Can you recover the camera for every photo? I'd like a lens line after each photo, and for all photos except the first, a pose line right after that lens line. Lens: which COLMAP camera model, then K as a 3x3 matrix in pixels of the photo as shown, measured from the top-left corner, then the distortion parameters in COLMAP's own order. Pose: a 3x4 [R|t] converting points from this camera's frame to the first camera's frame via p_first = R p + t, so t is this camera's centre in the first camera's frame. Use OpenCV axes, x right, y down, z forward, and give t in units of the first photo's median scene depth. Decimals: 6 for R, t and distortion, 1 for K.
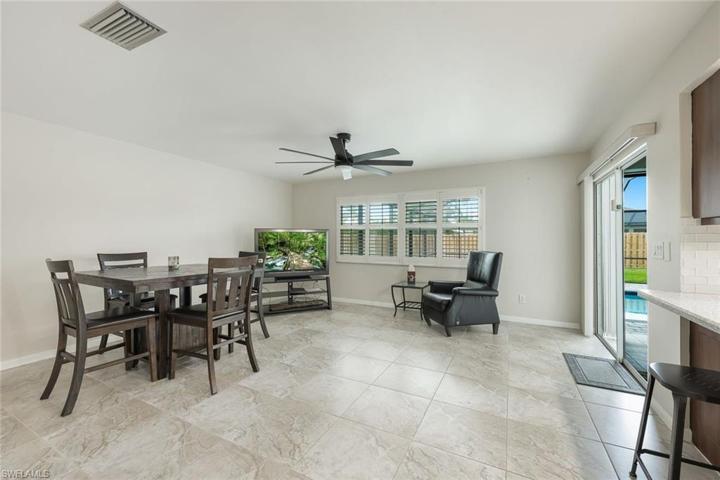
lens RADIAL K [[297.6, 0, 358.2], [0, 297.6, 238.2], [0, 0, 1]] dist [-0.001582, 0.000036]
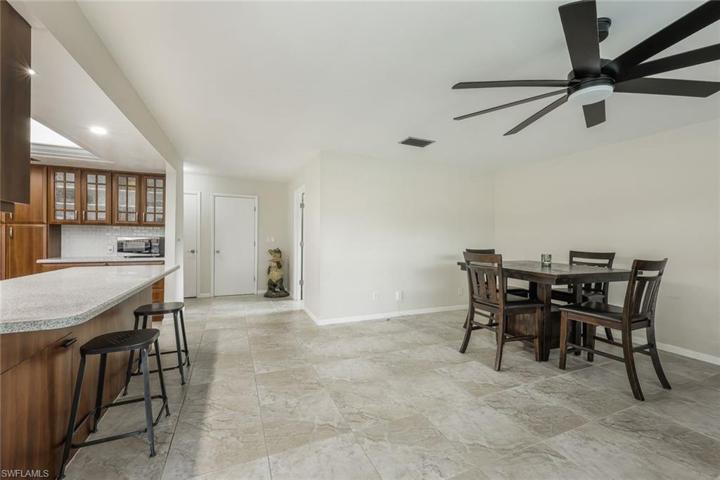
lens RADIAL K [[297.6, 0, 358.2], [0, 297.6, 238.2], [0, 0, 1]] dist [-0.001582, 0.000036]
pose [[-0.642745, -0.003967, -0.766070, 0.686922], [-0.004912, 0.999987, -0.001057, 0.006542], [0.766064, 0.003084, -0.642757, 1.214559]]
